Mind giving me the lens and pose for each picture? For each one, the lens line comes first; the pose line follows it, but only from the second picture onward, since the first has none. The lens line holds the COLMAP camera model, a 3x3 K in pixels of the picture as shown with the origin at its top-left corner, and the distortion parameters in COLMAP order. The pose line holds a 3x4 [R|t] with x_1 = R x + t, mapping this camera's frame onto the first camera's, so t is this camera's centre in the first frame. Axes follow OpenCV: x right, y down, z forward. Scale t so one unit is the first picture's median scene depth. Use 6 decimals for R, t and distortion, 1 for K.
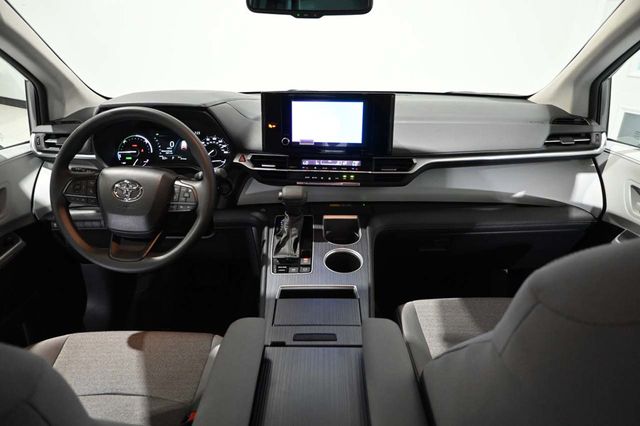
lens RADIAL K [[436.9, 0, 319.1], [0, 436.9, 209.2], [0, 0, 1]] dist [-0.005884, 0.002144]
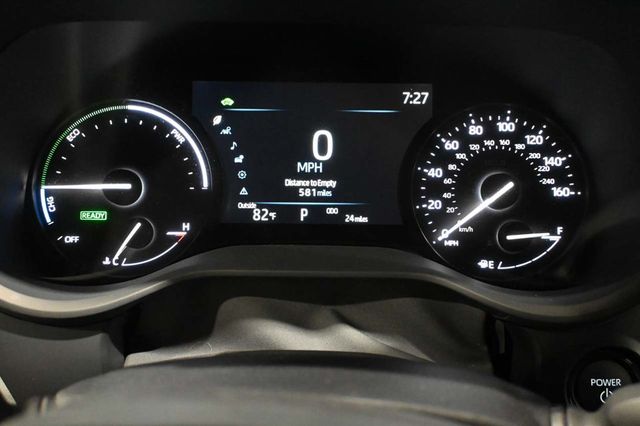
lens RADIAL K [[579.0, 0, 319.5], [0, 579.0, 212.9], [0, 0, 1]] dist [-0.015212, -0.001113]
pose [[0.999327, 0.006213, 0.036156, -0.377252], [-0.006501, 0.999948, 0.007857, -0.134532], [-0.036106, -0.008086, 0.999315, 0.804326]]
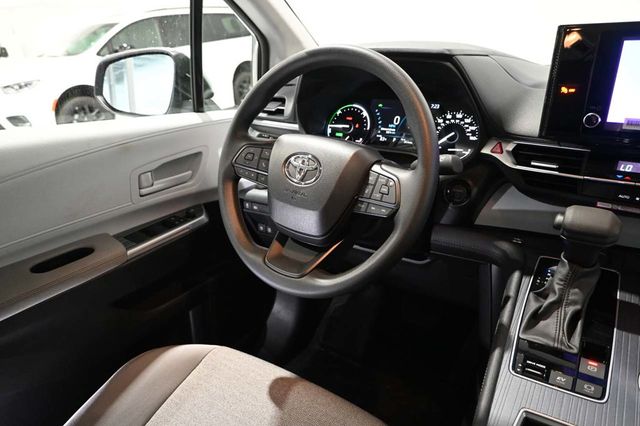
lens RADIAL K [[436.9, 0, 316.8], [0, 436.9, 212.3], [0, 0, 1]] dist [-0.005884, 0.002144]
pose [[0.828396, 0.177514, -0.531271, -0.051929], [-0.188608, 0.981469, 0.033849, -0.004715], [0.527435, 0.072161, 0.846525, 0.395408]]
